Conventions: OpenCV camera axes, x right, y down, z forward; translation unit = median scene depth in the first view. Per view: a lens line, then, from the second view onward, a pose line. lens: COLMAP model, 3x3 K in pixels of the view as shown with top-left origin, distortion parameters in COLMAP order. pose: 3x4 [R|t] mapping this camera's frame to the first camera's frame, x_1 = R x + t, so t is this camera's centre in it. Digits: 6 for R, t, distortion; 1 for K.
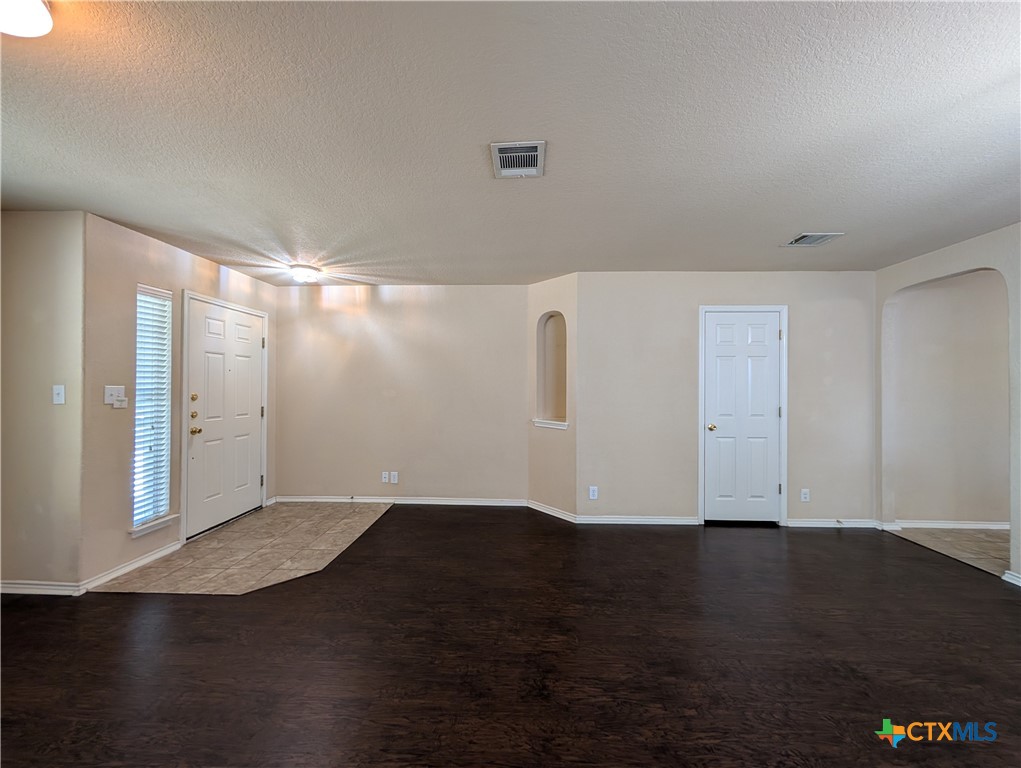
lens RADIAL K [[386.4, 0, 515.1], [0, 386.4, 384.9], [0, 0, 1]] dist [-0.000401, 0.000463]
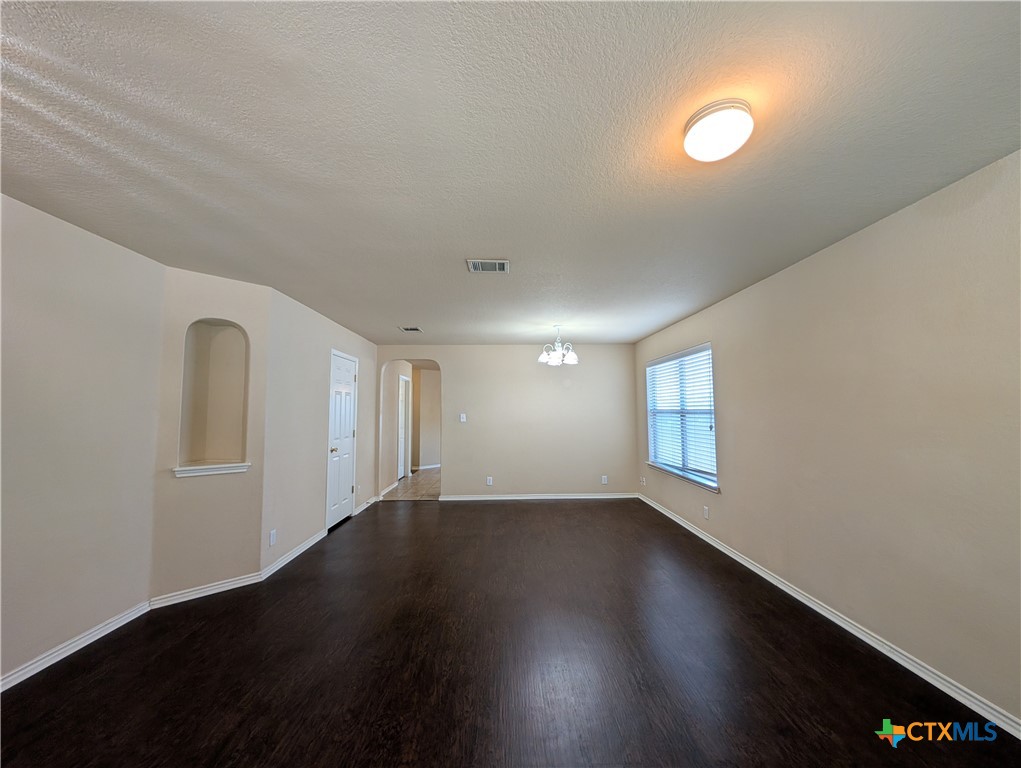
lens RADIAL K [[386.4, 0, 514.0], [0, 386.4, 383.9], [0, 0, 1]] dist [-0.000401, 0.000463]
pose [[-0.067849, 0.070391, 0.995209, -0.759320], [-0.001616, 0.997499, -0.070663, -0.010855], [-0.997694, -0.006403, -0.067566, 0.522535]]
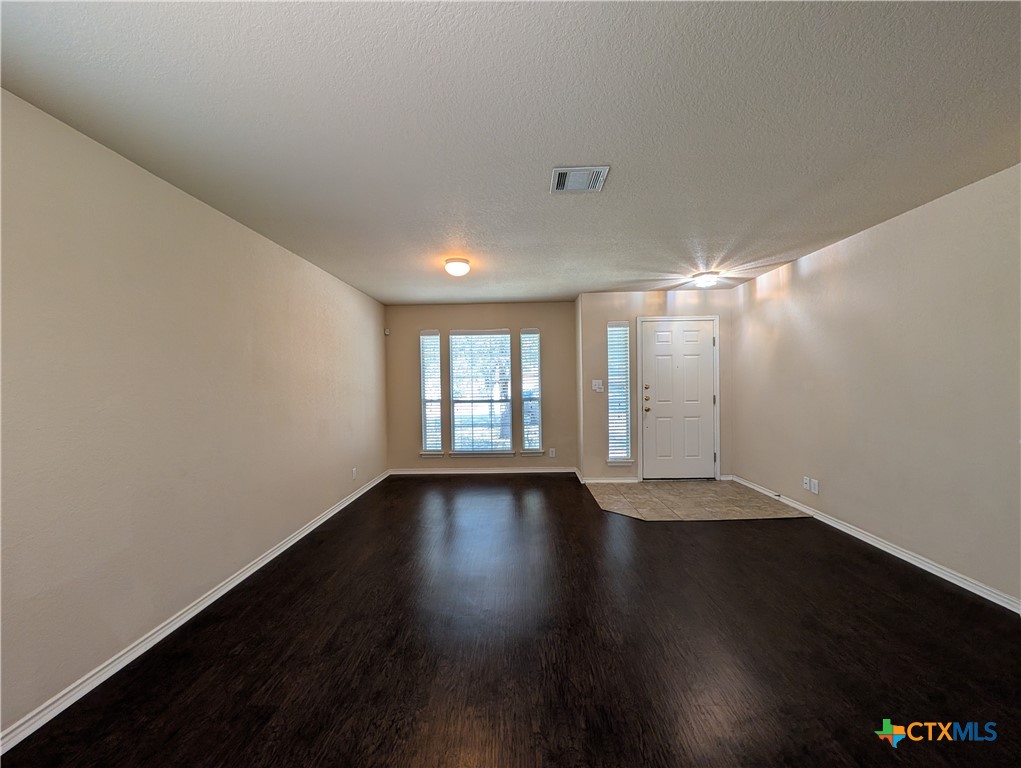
lens RADIAL K [[386.4, 0, 511.9], [0, 386.4, 386.8], [0, 0, 1]] dist [-0.000401, 0.000463]
pose [[0.017737, 0.009393, -0.999799, 0.581364], [0.023522, 0.999675, 0.009810, 0.004306], [0.999566, -0.023691, 0.017510, 0.396344]]
